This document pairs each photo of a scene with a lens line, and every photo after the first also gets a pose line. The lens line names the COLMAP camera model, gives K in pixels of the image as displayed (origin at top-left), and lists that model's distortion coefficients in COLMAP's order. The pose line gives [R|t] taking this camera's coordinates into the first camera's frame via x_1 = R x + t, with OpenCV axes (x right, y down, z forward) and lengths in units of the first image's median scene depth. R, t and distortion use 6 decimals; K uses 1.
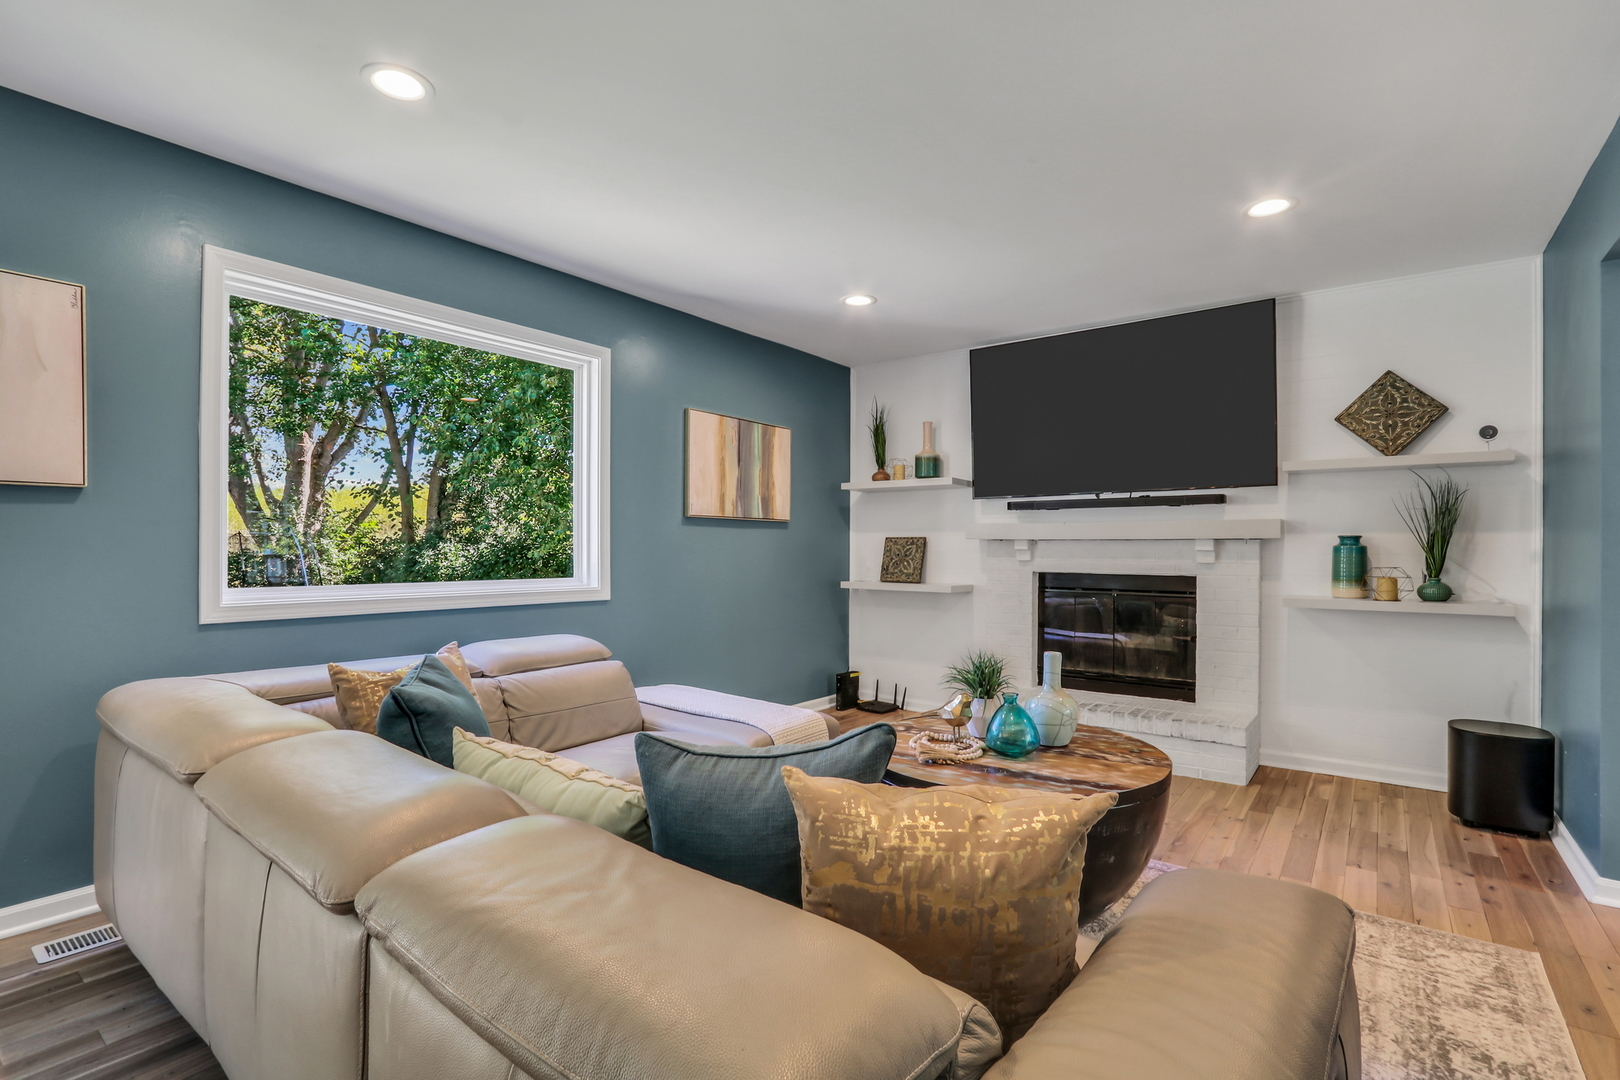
lens RADIAL K [[757.7, 0, 804.5], [0, 757.7, 550.6], [0, 0, 1]] dist [-0.004060, -0.000544]
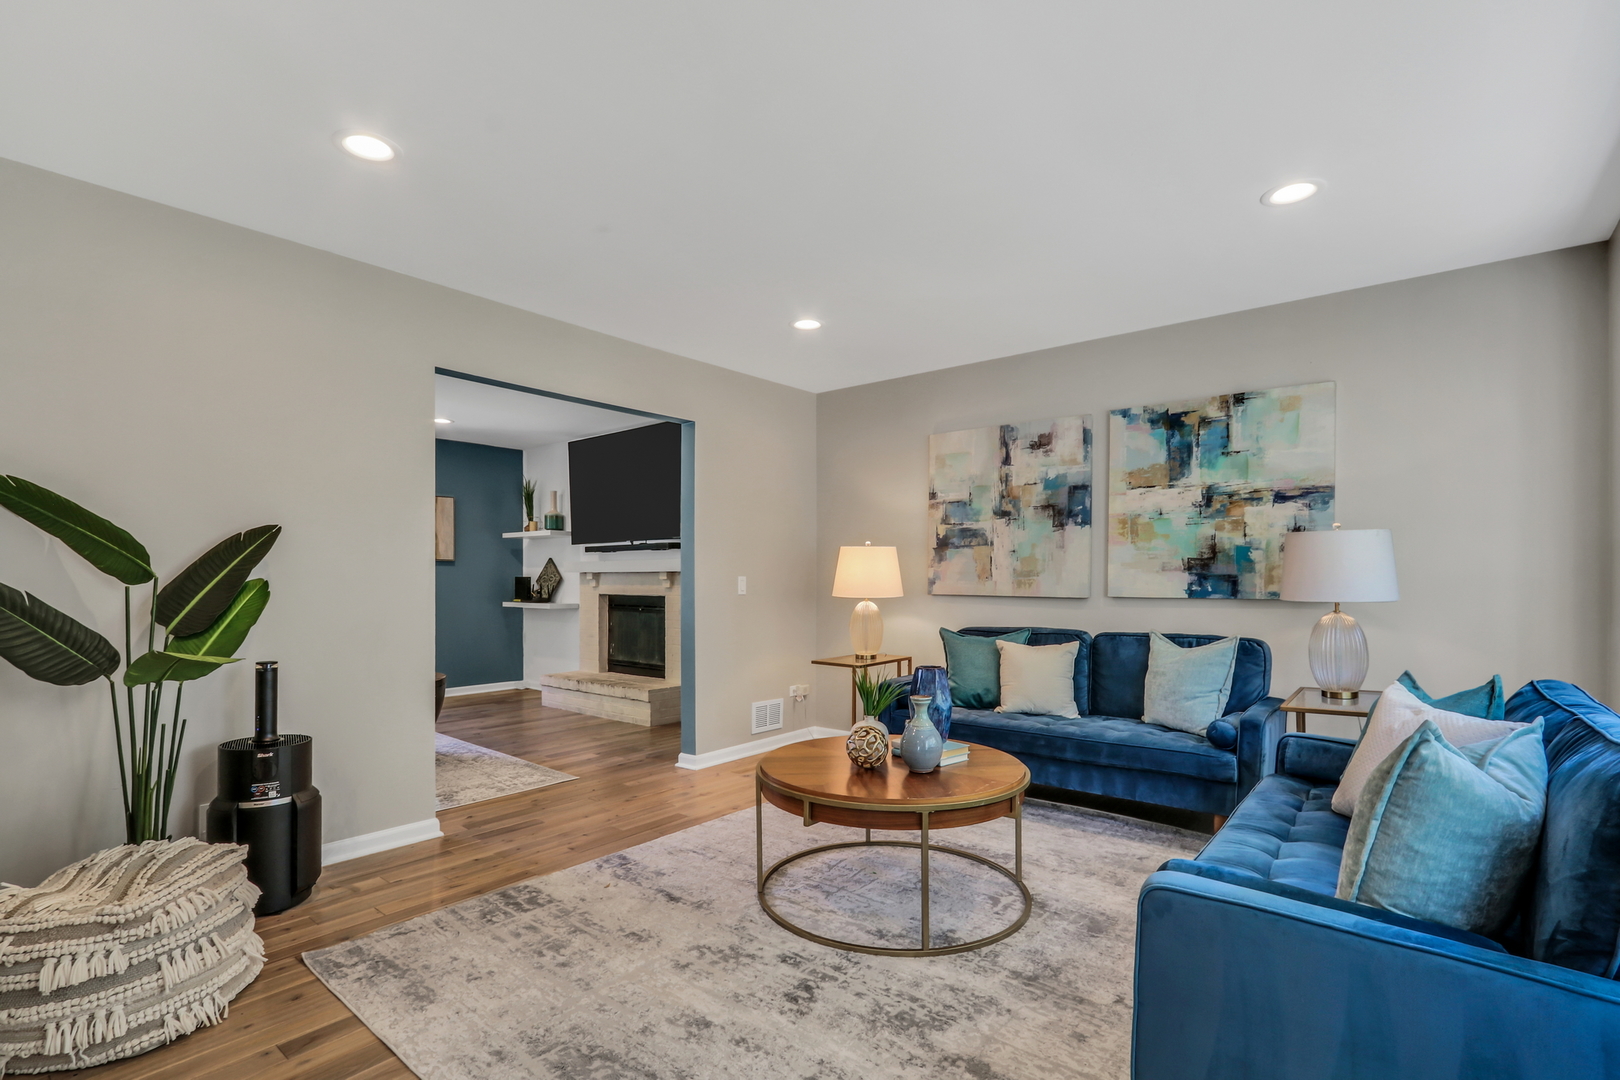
lens RADIAL K [[769.9, 0, 806.6], [0, 769.9, 582.4], [0, 0, 1]] dist [-0.003095, -0.000276]
pose [[0.999331, -0.004901, -0.036248, 0.752376], [0.004918, 0.999988, 0.000374, 0.006058], [0.036246, -0.000552, 0.999343, -0.471677]]
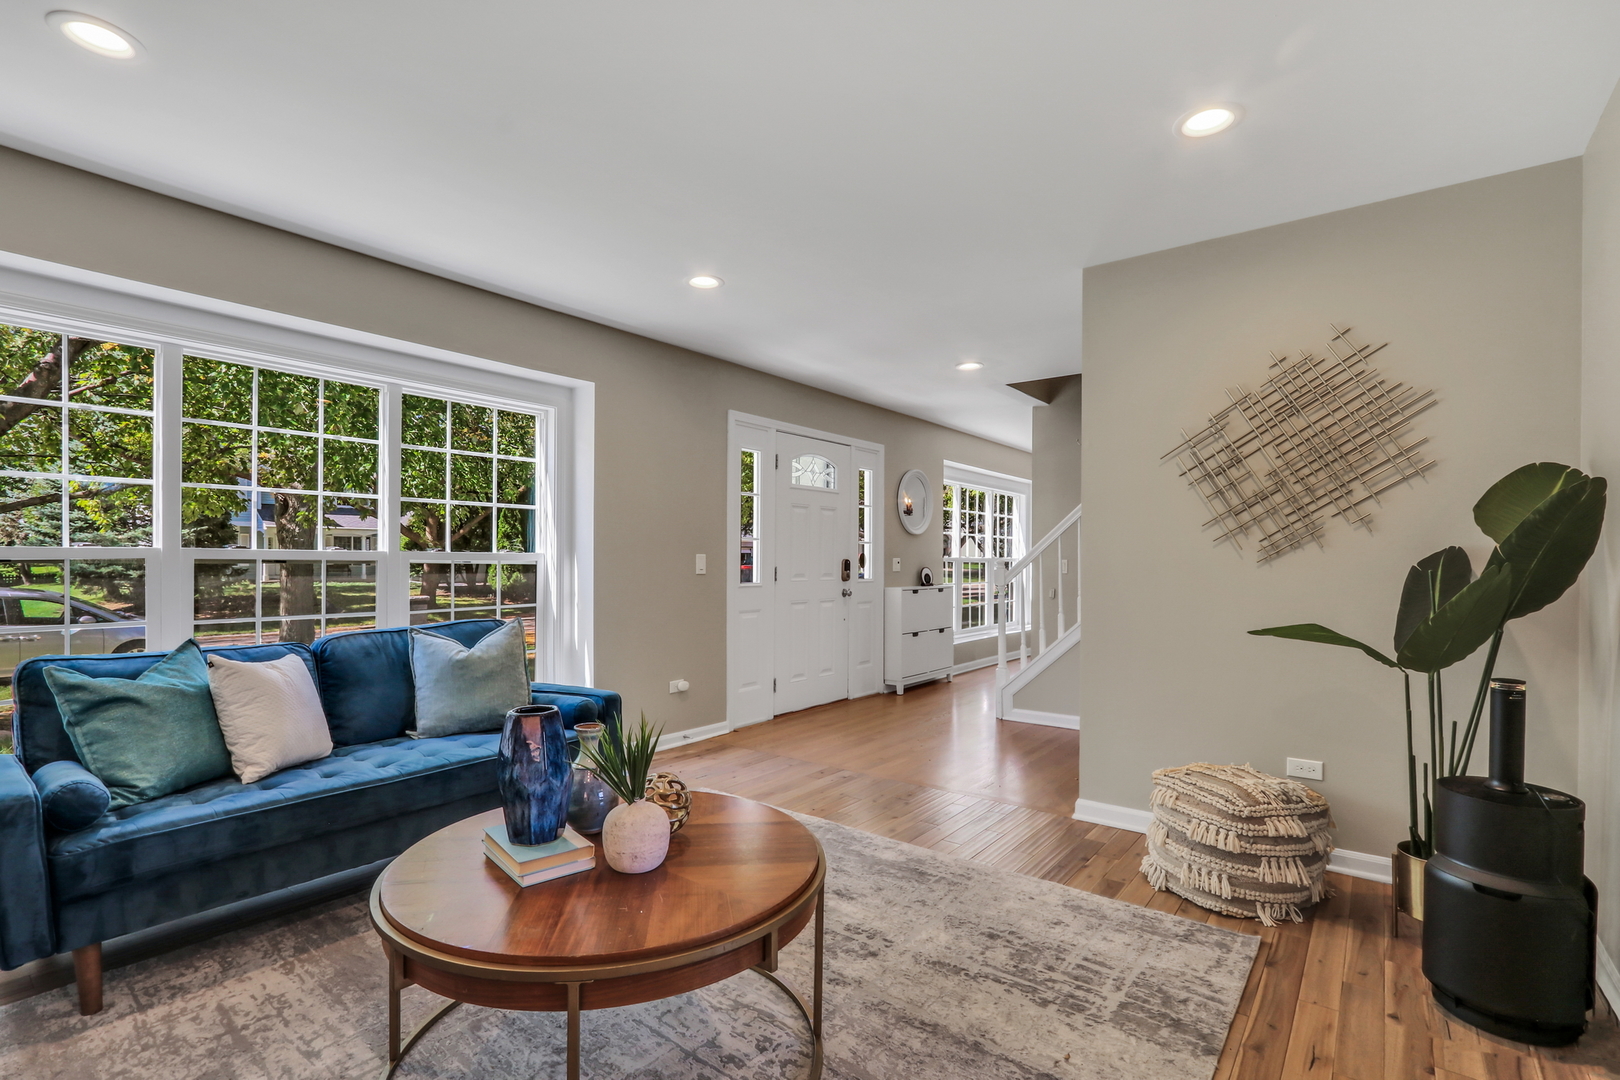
lens RADIAL K [[757.7, 0, 804.5], [0, 757.7, 550.6], [0, 0, 1]] dist [-0.004060, -0.000544]
pose [[-0.999844, -0.008999, 0.015218, 0.695838], [-0.008967, 0.999958, 0.002111, -0.003112], [-0.015236, 0.001975, -0.999882, 0.524323]]
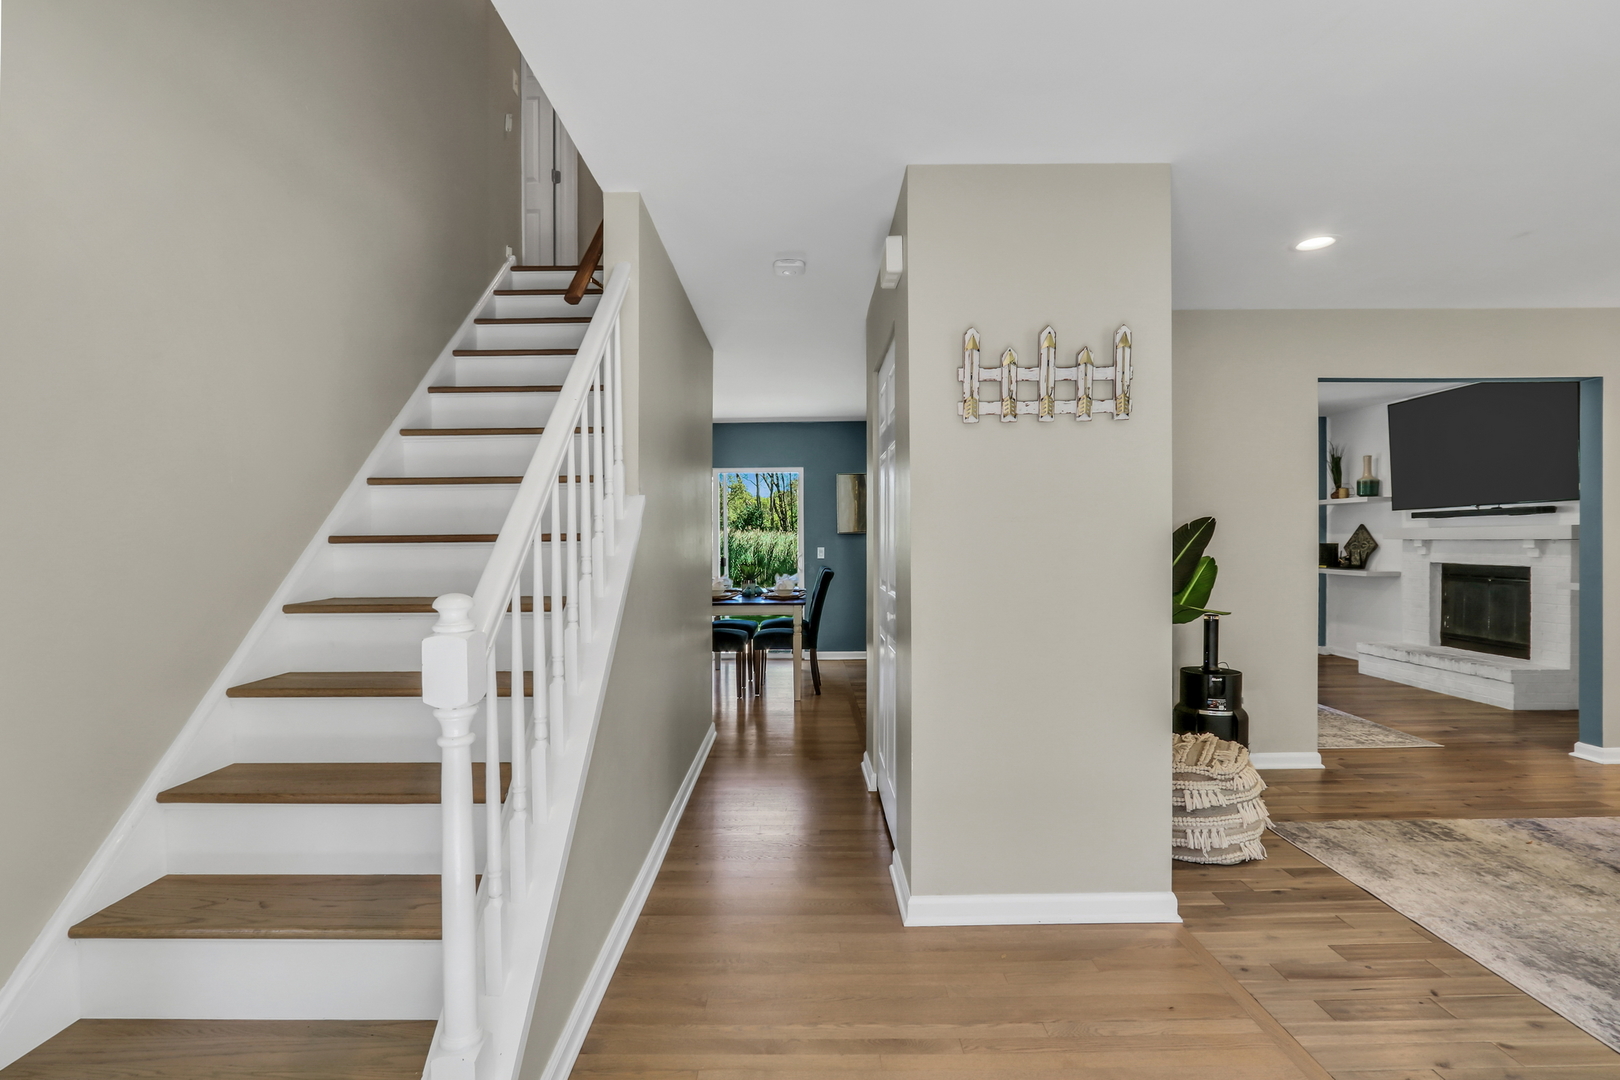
lens RADIAL K [[781.1, 0, 806.7], [0, 781.1, 546.7], [0, 0, 1]] dist [-0.001817, 0.000388]
pose [[0.617229, -0.003944, -0.786773, 0.714964], [0.008863, 0.999959, 0.001941, -0.014227], [0.786733, -0.008172, 0.617239, -0.769727]]
